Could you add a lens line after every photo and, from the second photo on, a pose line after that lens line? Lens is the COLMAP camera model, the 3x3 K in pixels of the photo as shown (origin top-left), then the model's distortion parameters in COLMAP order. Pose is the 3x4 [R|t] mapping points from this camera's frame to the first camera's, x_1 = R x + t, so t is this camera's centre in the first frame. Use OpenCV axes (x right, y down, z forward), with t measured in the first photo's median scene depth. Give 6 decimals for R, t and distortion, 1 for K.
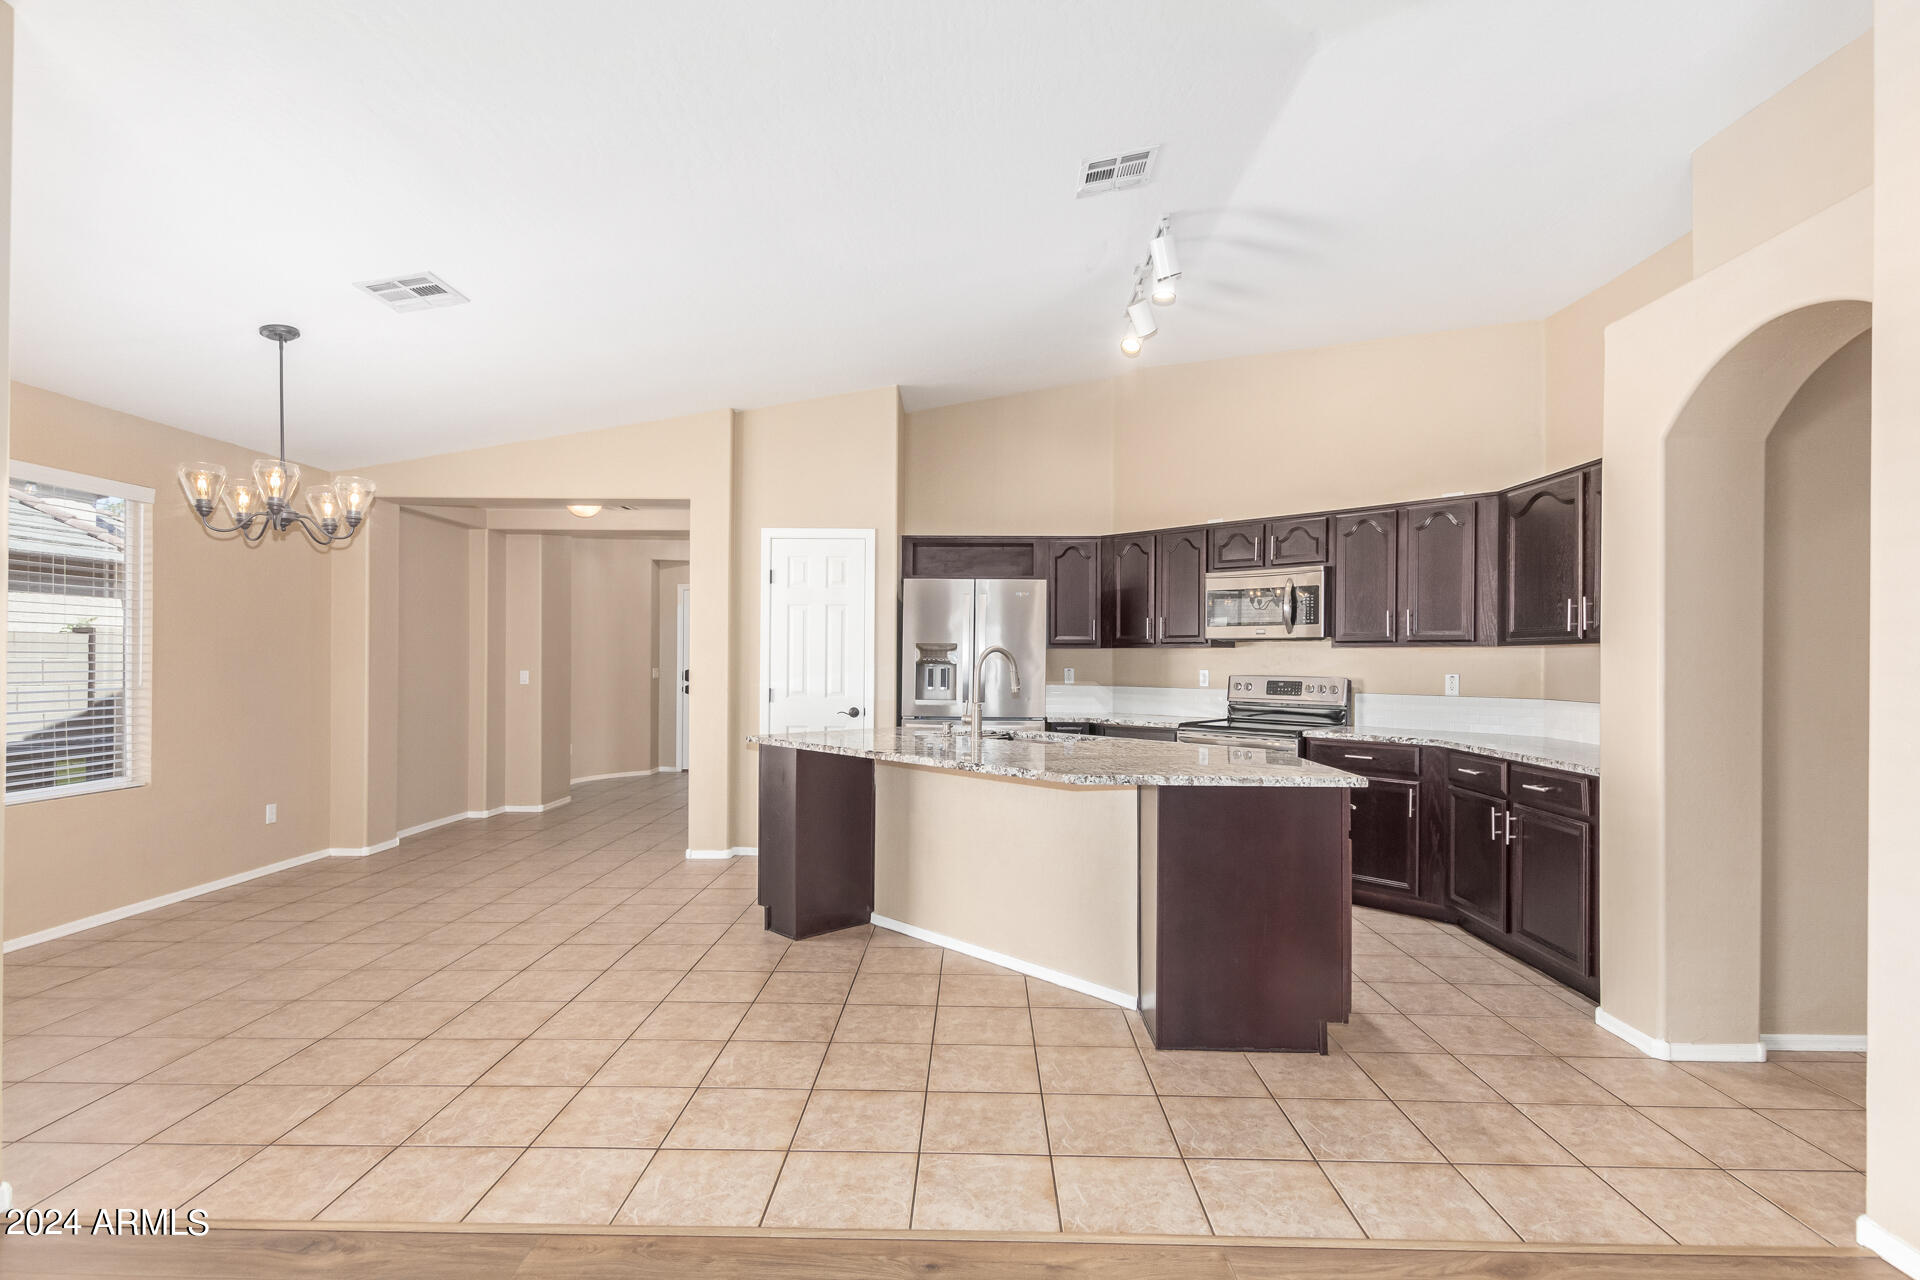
lens RADIAL K [[926.1, 0, 960.3], [0, 926.1, 653.9], [0, 0, 1]] dist [0.004290, -0.000109]
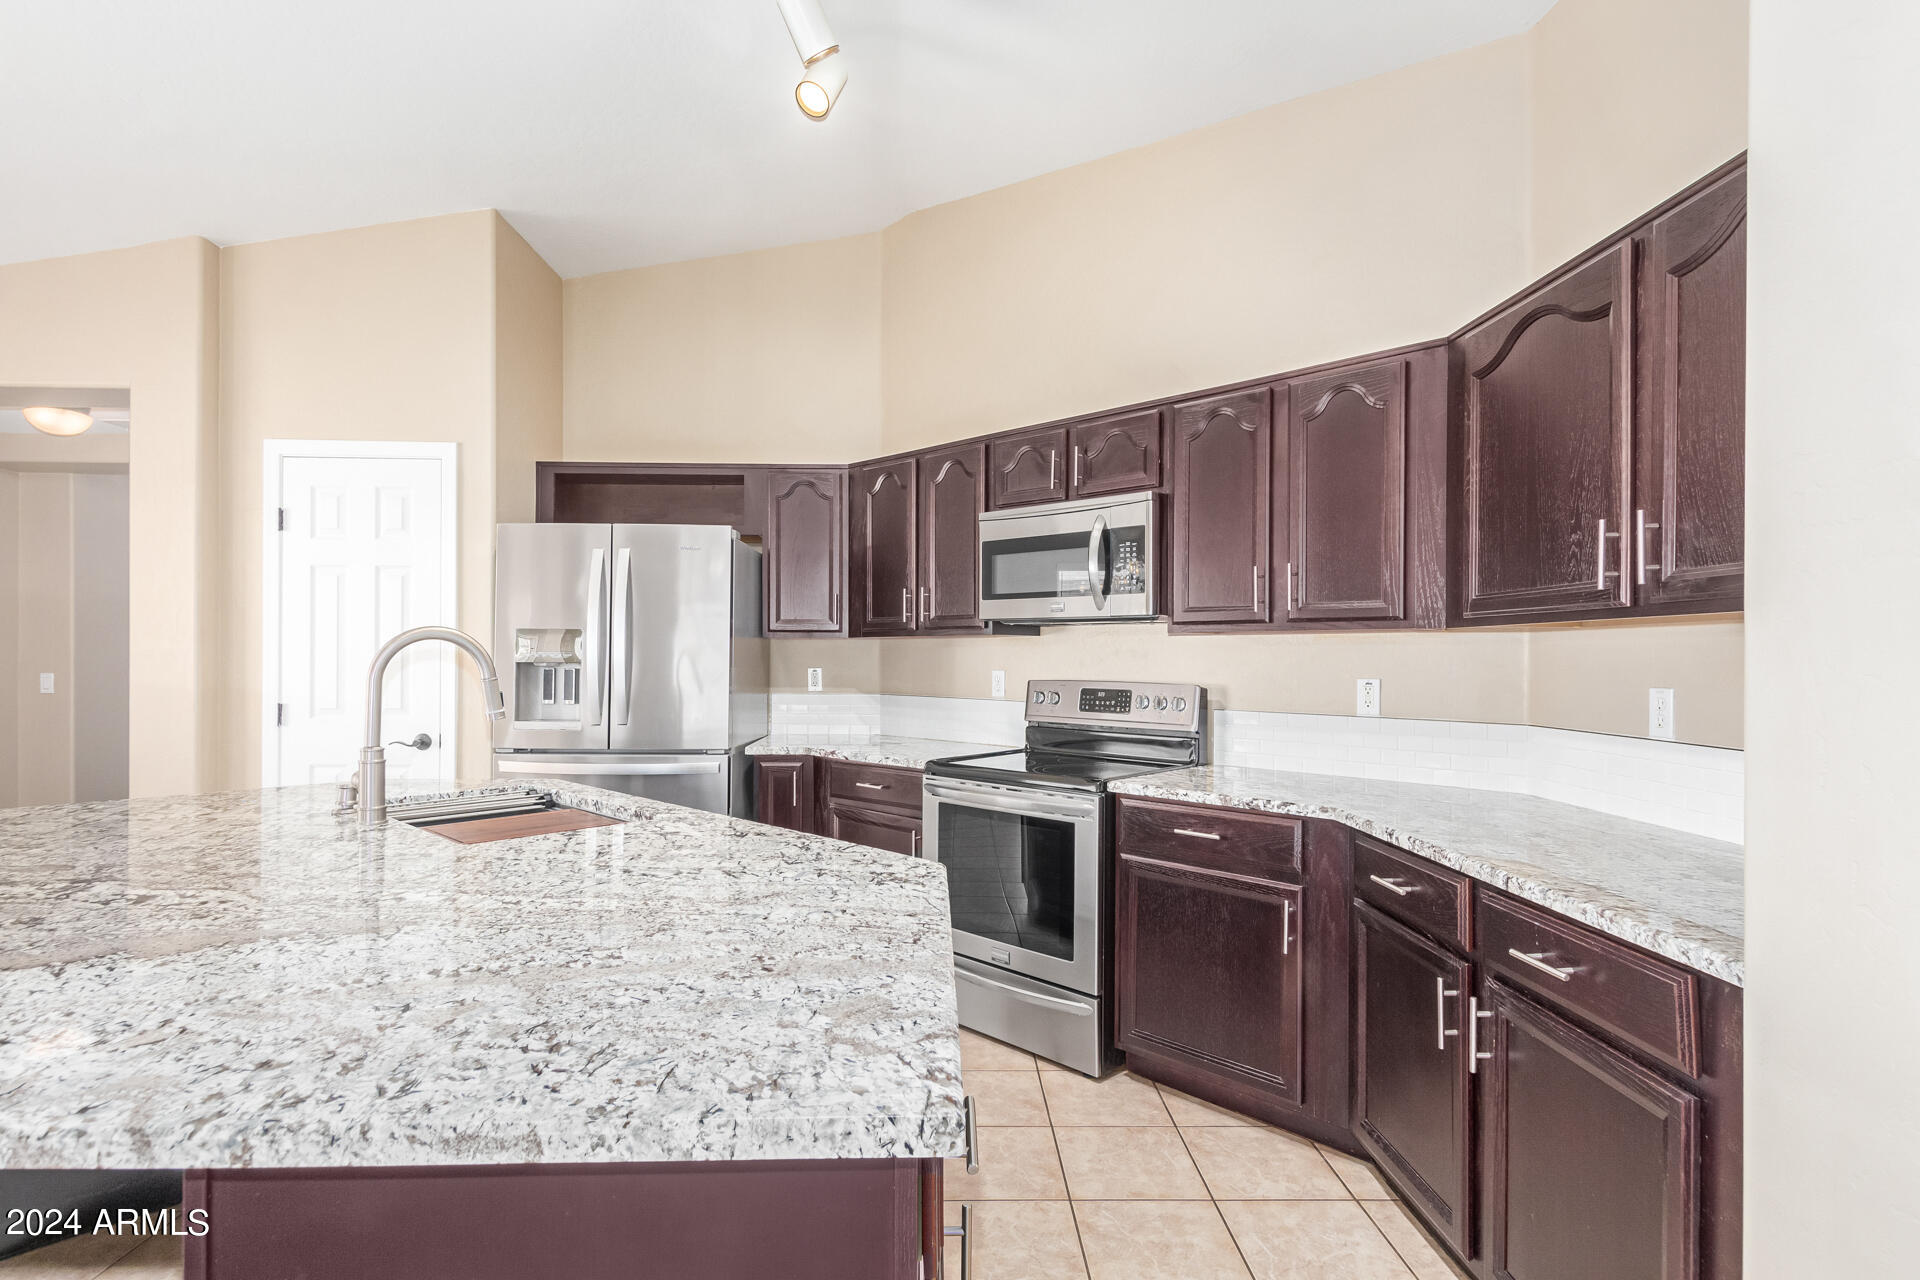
lens RADIAL K [[926.1, 0, 958.5], [0, 926.1, 647.6], [0, 0, 1]] dist [0.004290, -0.000109]
pose [[0.998965, -0.001671, 0.045458, 0.255476], [0.001785, 0.999995, -0.002457, 0.003443], [-0.045453, 0.002535, 0.998963, 0.446510]]
